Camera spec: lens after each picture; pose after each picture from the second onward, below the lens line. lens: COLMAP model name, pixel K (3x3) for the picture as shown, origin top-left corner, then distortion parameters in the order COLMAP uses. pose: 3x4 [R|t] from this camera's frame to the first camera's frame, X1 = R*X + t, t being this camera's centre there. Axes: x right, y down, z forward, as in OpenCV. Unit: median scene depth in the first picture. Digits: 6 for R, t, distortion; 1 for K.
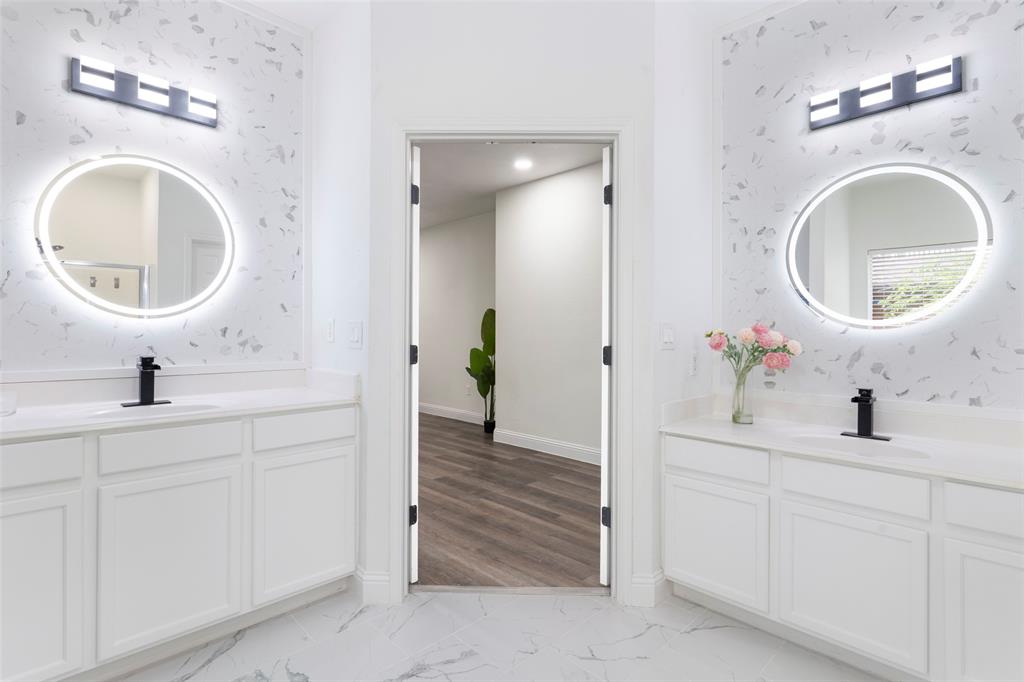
lens RADIAL K [[495.0, 0, 514.1], [0, 495.0, 332.5], [0, 0, 1]] dist [0.000840, -0.001815]
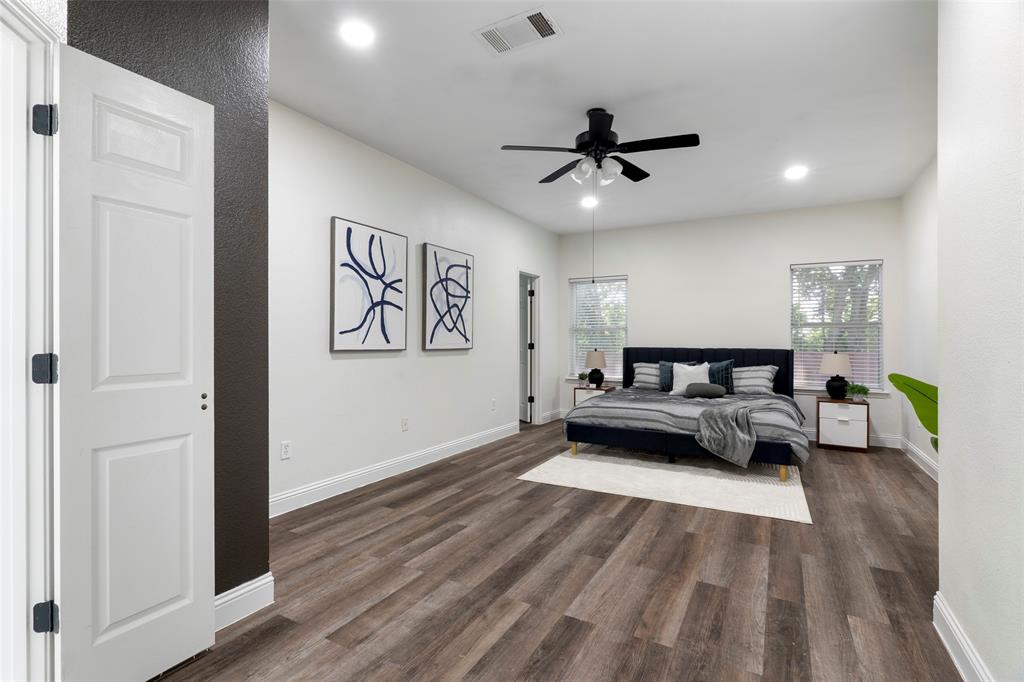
lens RADIAL K [[495.0, 0, 505.6], [0, 495.0, 341.7], [0, 0, 1]] dist [0.000840, -0.001815]
pose [[0.261691, -0.007075, -0.965126, 0.315369], [0.003607, 0.999973, -0.006353, 0.008503], [0.965145, -0.001819, 0.261709, 0.773742]]
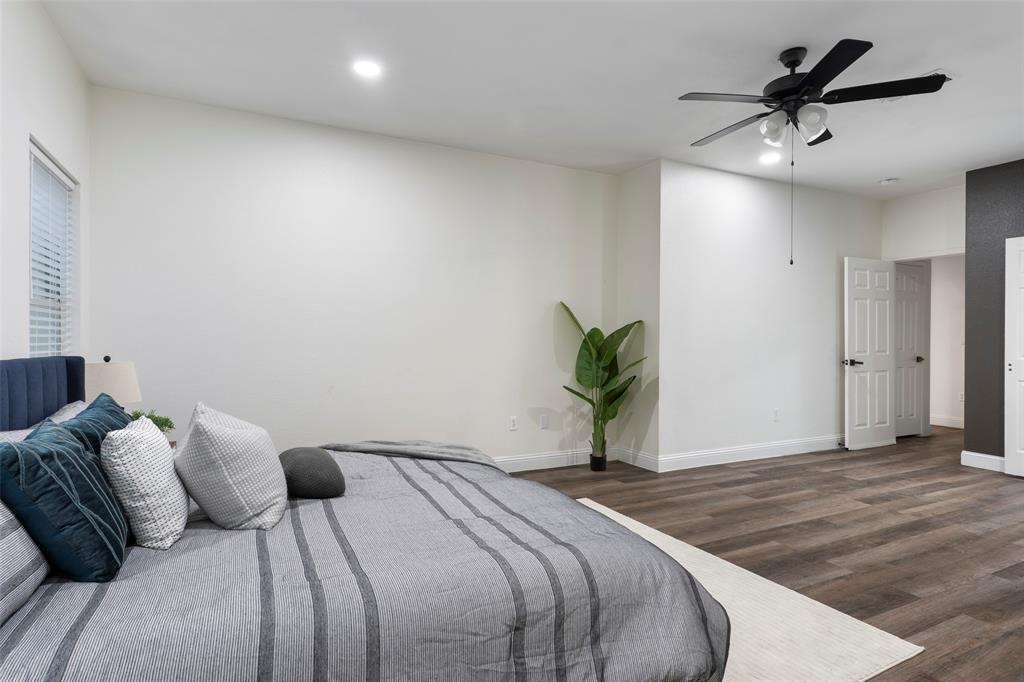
lens RADIAL K [[530.7, 0, 504.2], [0, 530.7, 339.4], [0, 0, 1]] dist [0.007166, 0.001330]
pose [[0.333465, -0.011830, 0.942688, -1.225524], [-0.004222, 0.999893, 0.014041, -0.008078], [-0.942753, -0.008662, 0.333379, 1.254959]]
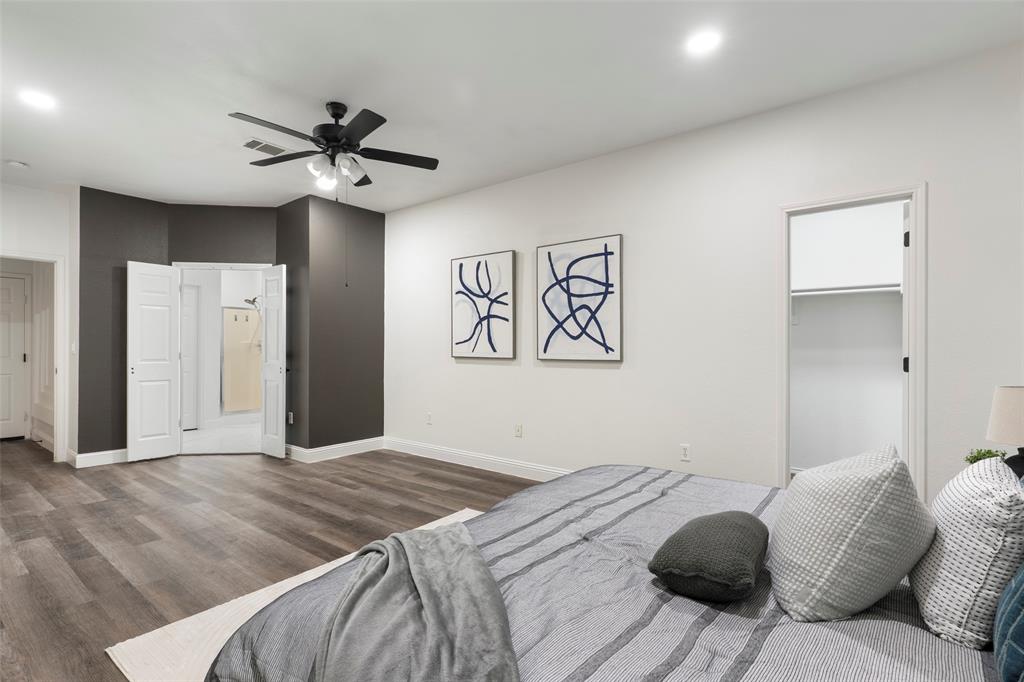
lens RADIAL K [[495.0, 0, 505.5], [0, 495.0, 349.7], [0, 0, 1]] dist [0.000840, -0.001815]
pose [[-0.995652, -0.011153, -0.092476, -0.627699], [-0.011255, 0.999936, 0.000586, -0.001454], [0.092463, 0.001624, -0.995715, 1.926121]]
